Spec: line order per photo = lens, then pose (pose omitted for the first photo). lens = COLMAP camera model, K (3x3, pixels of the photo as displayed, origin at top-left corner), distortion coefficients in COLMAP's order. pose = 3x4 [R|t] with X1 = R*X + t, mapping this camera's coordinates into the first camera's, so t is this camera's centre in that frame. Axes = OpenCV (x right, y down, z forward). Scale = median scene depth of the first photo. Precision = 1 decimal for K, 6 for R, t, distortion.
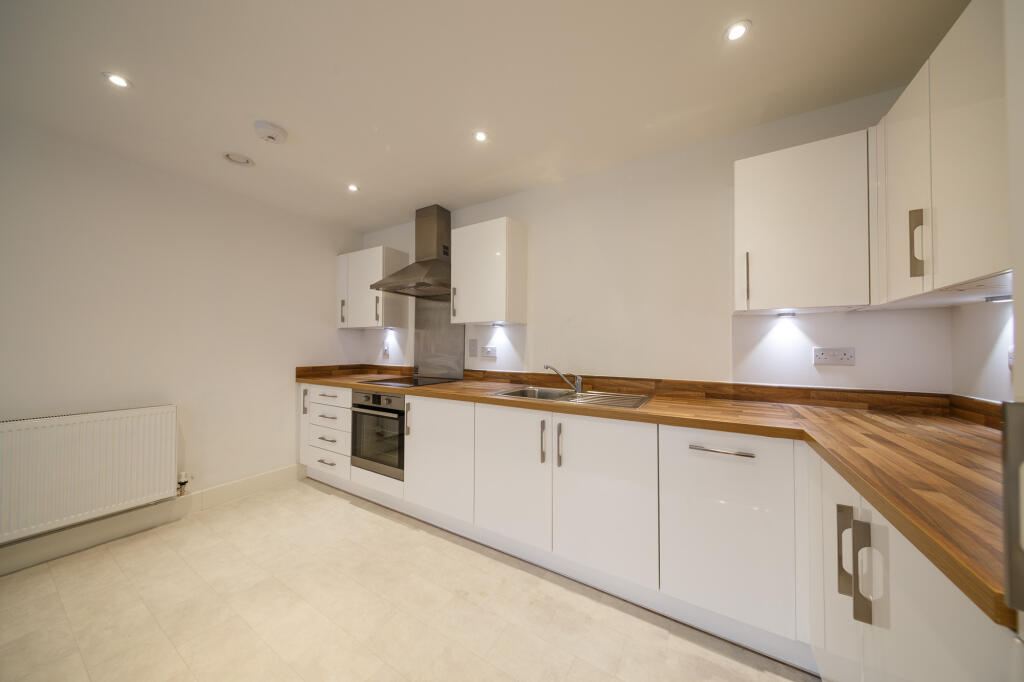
lens RADIAL K [[322.6, 0, 509.8], [0, 322.6, 343.4], [0, 0, 1]] dist [0.008116, -0.000016]
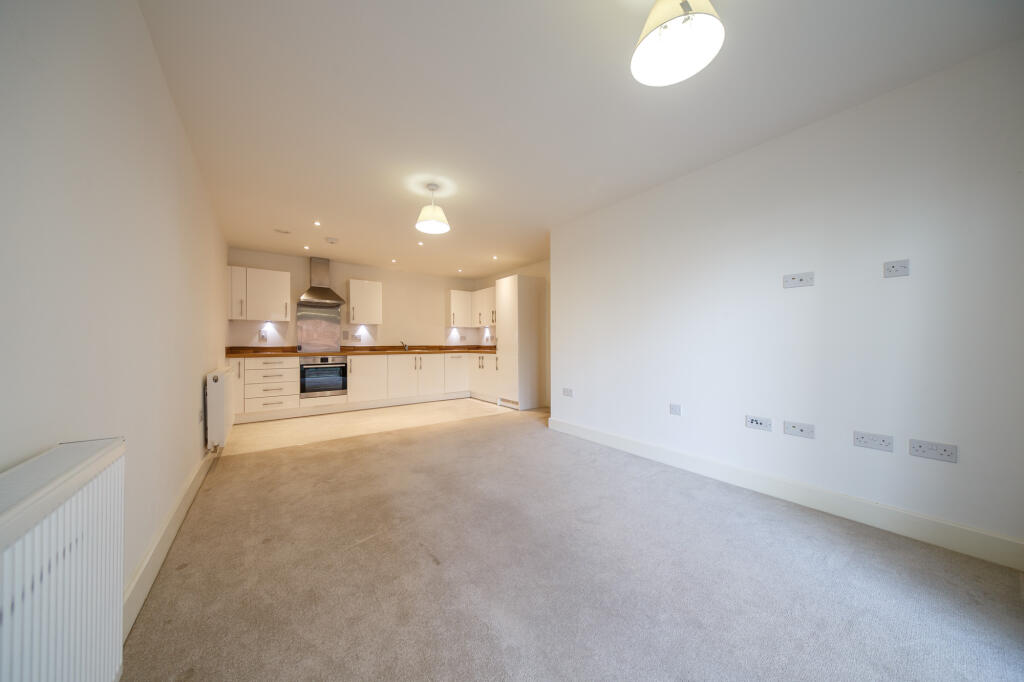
lens RADIAL K [[328.2, 0, 510.2], [0, 328.2, 343.9], [0, 0, 1]] dist [0.008035, -0.000114]
pose [[0.387160, -0.008474, 0.921974, -1.767941], [-0.010710, 0.999849, 0.013688, 0.033159], [-0.921950, -0.015174, 0.387011, -0.804194]]
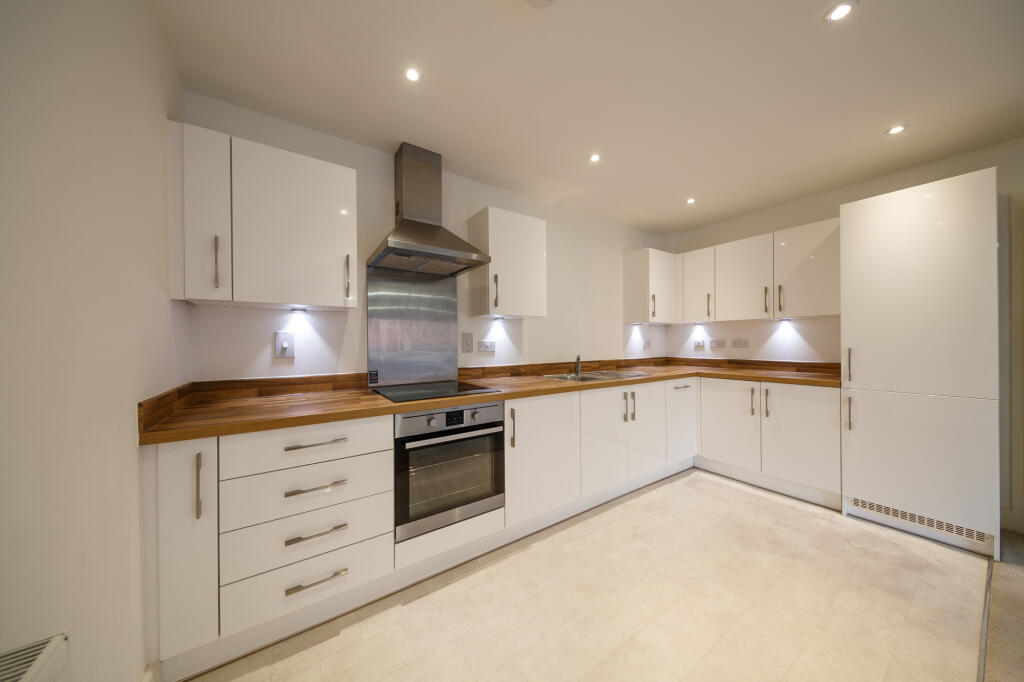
lens RADIAL K [[328.2, 0, 510.2], [0, 328.2, 343.9], [0, 0, 1]] dist [0.008035, -0.000114]
pose [[0.422435, -0.014454, 0.906278, -0.960322], [-0.006355, 0.999801, 0.018908, 0.000759], [-0.906371, -0.013747, 0.422259, 0.577102]]
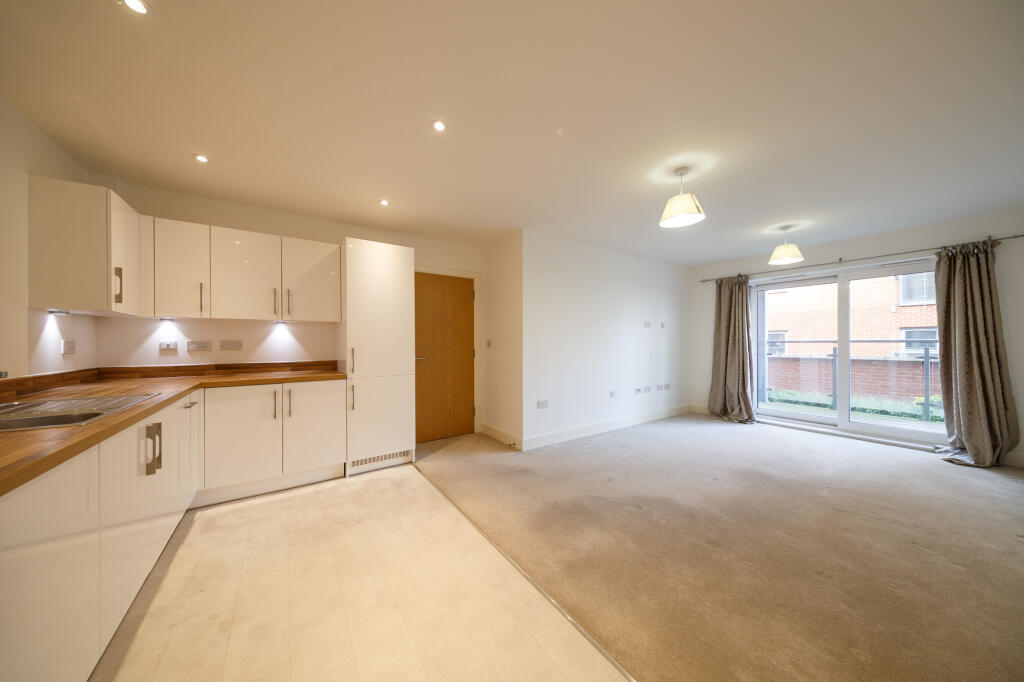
lens RADIAL K [[328.2, 0, 510.2], [0, 328.2, 343.9], [0, 0, 1]] dist [0.008035, -0.000114]
pose [[-0.909722, -0.005505, 0.415182, -0.761347], [-0.010087, 0.999910, -0.008845, 0.013050], [-0.415096, -0.012234, -0.909695, 0.950005]]
